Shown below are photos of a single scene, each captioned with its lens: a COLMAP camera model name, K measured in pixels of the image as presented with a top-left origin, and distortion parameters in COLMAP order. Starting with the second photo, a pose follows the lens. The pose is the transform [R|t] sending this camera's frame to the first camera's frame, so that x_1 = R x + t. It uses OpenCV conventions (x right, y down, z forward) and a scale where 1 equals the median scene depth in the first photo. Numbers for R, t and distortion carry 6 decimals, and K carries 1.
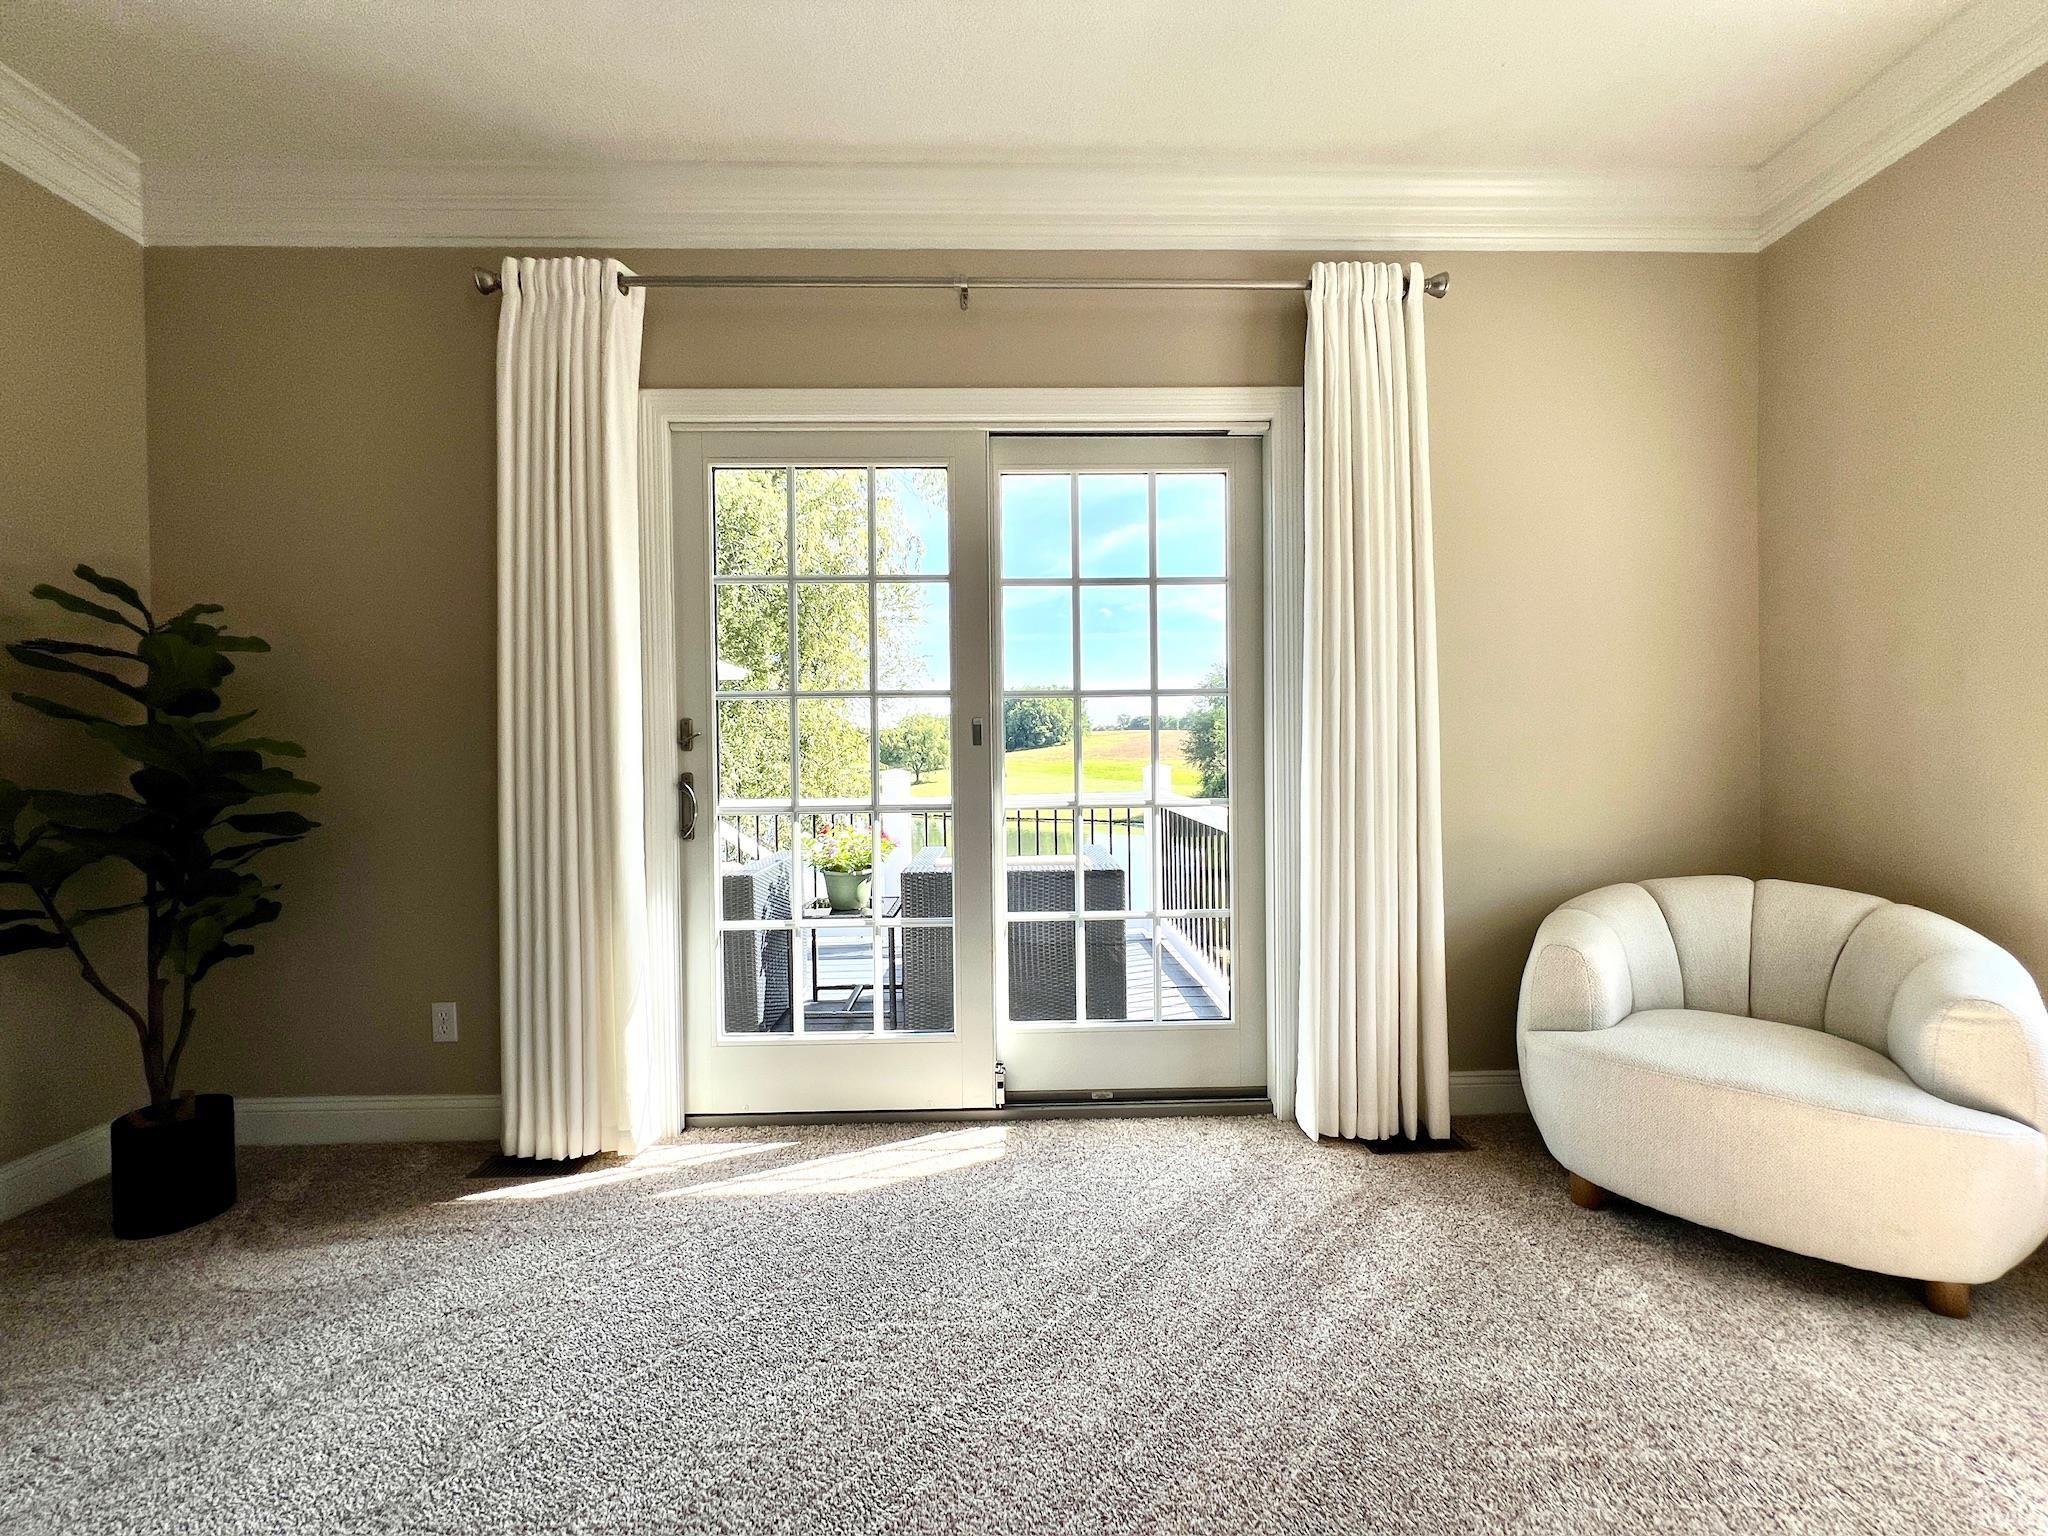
lens RADIAL K [[818.3, 0, 1019.6], [0, 818.3, 767.6], [0, 0, 1]] dist [-0.002422, 0.000533]
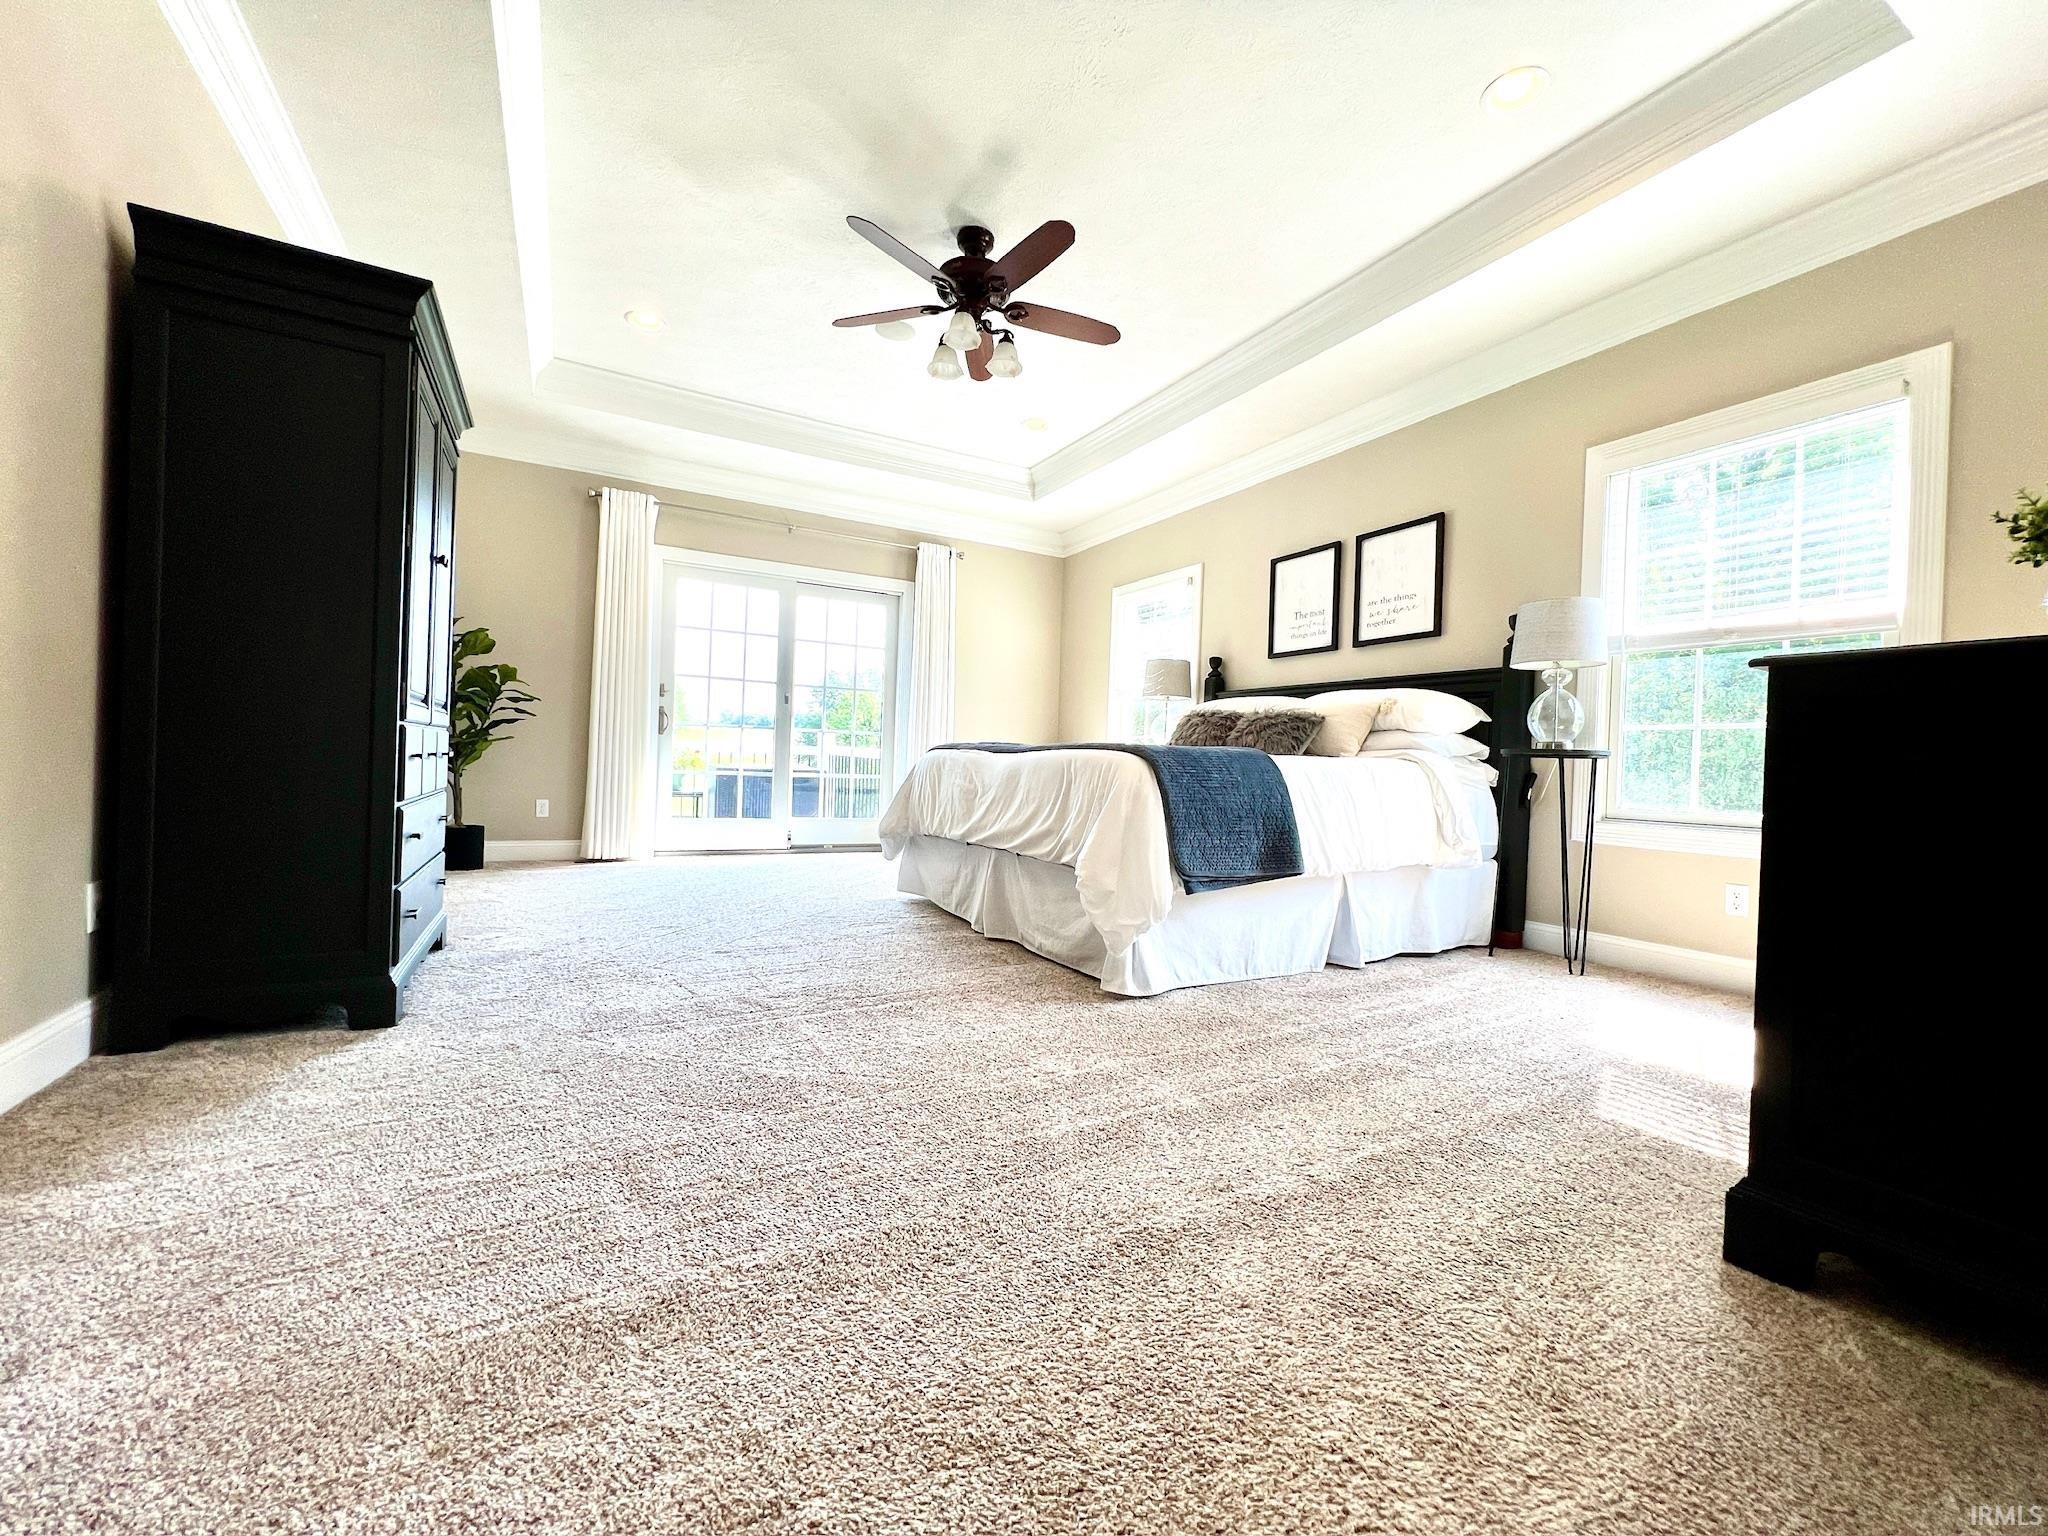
lens RADIAL K [[818.3, 0, 1019.6], [0, 818.3, 767.6], [0, 0, 1]] dist [-0.002422, 0.000533]
pose [[0.888714, 0.041020, 0.456623, -0.568686], [-0.043577, 0.999038, -0.004935, 0.153197], [-0.456386, -0.015512, 0.889646, -1.602573]]
